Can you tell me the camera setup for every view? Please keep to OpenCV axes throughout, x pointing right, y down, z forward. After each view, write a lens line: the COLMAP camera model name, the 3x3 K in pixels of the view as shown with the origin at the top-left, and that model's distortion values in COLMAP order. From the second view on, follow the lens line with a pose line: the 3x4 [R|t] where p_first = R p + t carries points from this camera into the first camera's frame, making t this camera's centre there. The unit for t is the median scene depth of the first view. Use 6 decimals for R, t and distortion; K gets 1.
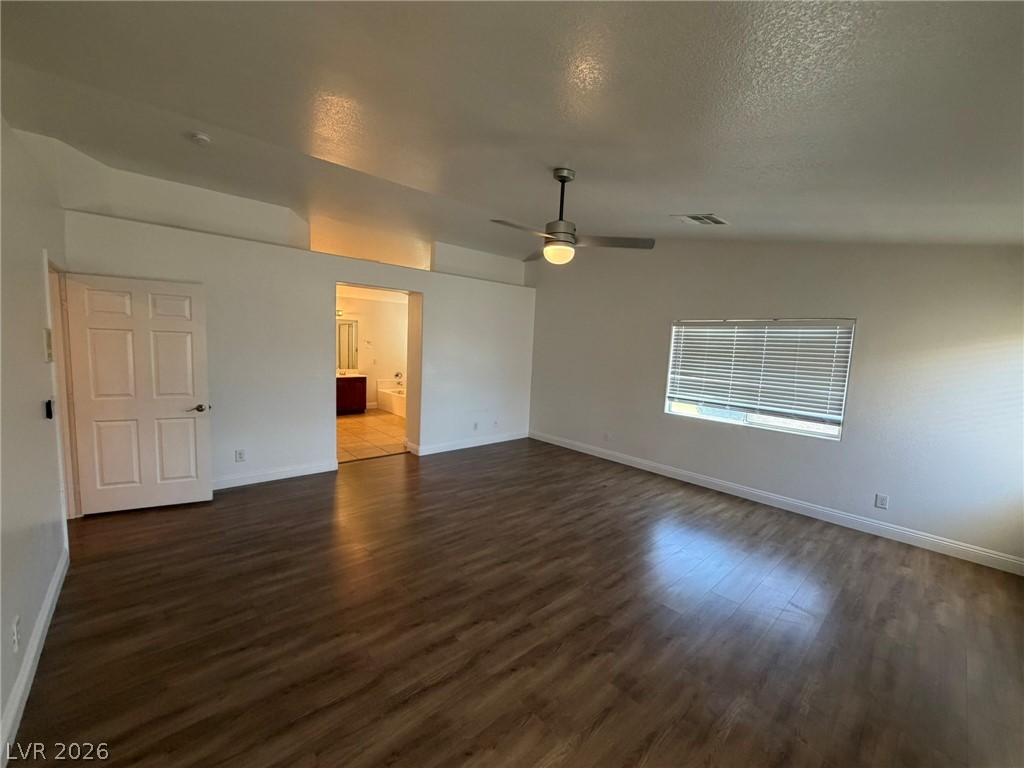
lens RADIAL K [[410.2, 0, 508.9], [0, 410.2, 385.4], [0, 0, 1]] dist [0.000053, 0.000436]
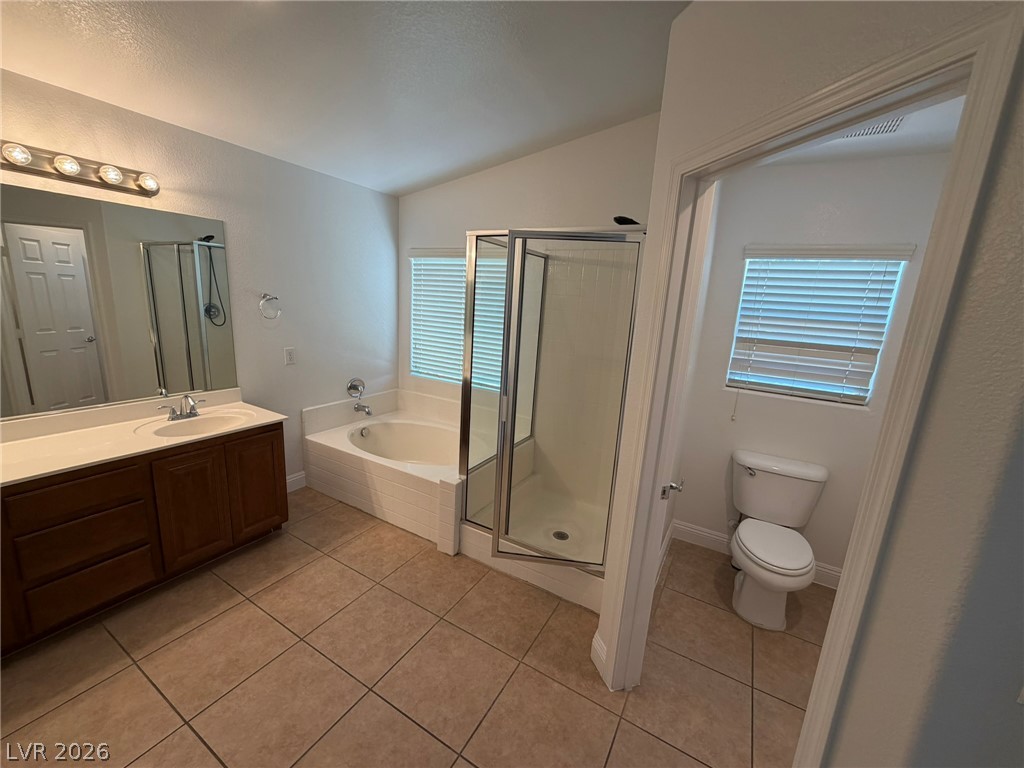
lens RADIAL K [[410.2, 0, 508.9], [0, 410.2, 385.4], [0, 0, 1]] dist [0.000053, 0.000436]
pose [[0.950398, -0.046200, 0.307586, -0.179246], [0.007594, 0.992059, 0.125544, -0.051482], [-0.310943, -0.116981, 0.943202, 0.427814]]
